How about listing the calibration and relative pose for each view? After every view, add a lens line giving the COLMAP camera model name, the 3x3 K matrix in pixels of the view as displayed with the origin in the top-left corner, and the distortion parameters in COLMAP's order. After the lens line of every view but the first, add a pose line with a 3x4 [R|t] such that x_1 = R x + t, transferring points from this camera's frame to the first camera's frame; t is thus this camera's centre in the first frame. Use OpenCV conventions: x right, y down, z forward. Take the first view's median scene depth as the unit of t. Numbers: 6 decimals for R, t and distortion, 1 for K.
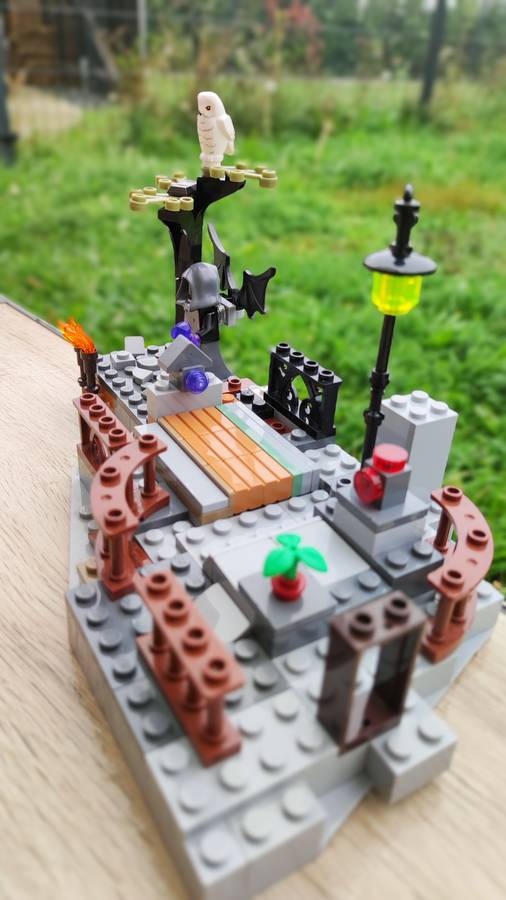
lens RADIAL K [[663.7, 0, 253.0], [0, 663.7, 450.0], [0, 0, 1]] dist [-0.034985, -0.003086]
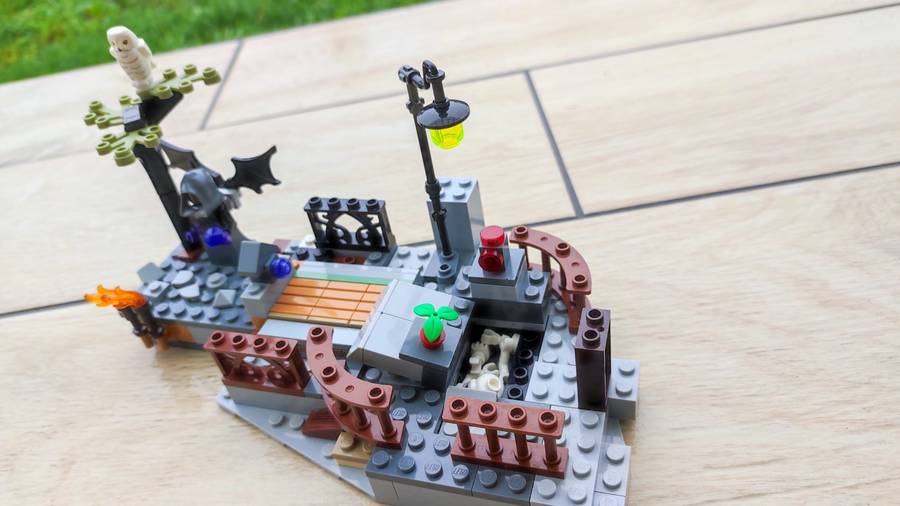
lens RADIAL K [[682.3, 0, 450.0], [0, 682.3, 253.0], [0, 0, 1]] dist [-0.046632, 0.000240]
pose [[0.715036, -0.559796, 0.418750, -0.370452], [0.511652, 0.827225, 0.232187, -0.261487], [-0.476378, 0.048233, 0.877917, -0.164154]]
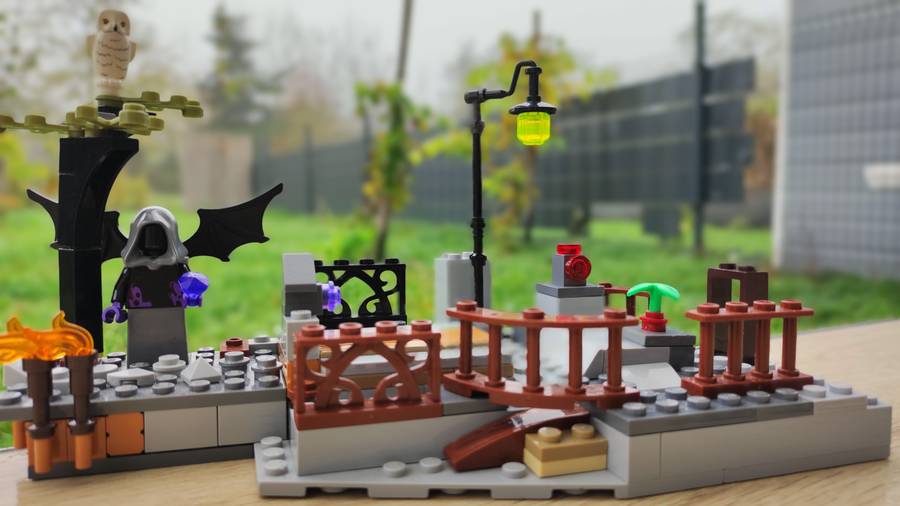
lens RADIAL K [[682.3, 0, 450.0], [0, 682.3, 253.0], [0, 0, 1]] dist [-0.046632, 0.000240]
pose [[0.248678, -0.126267, 0.960321, -0.901985], [0.516869, 0.855799, -0.021321, -0.054285], [-0.819149, 0.501662, 0.278081, 0.647057]]
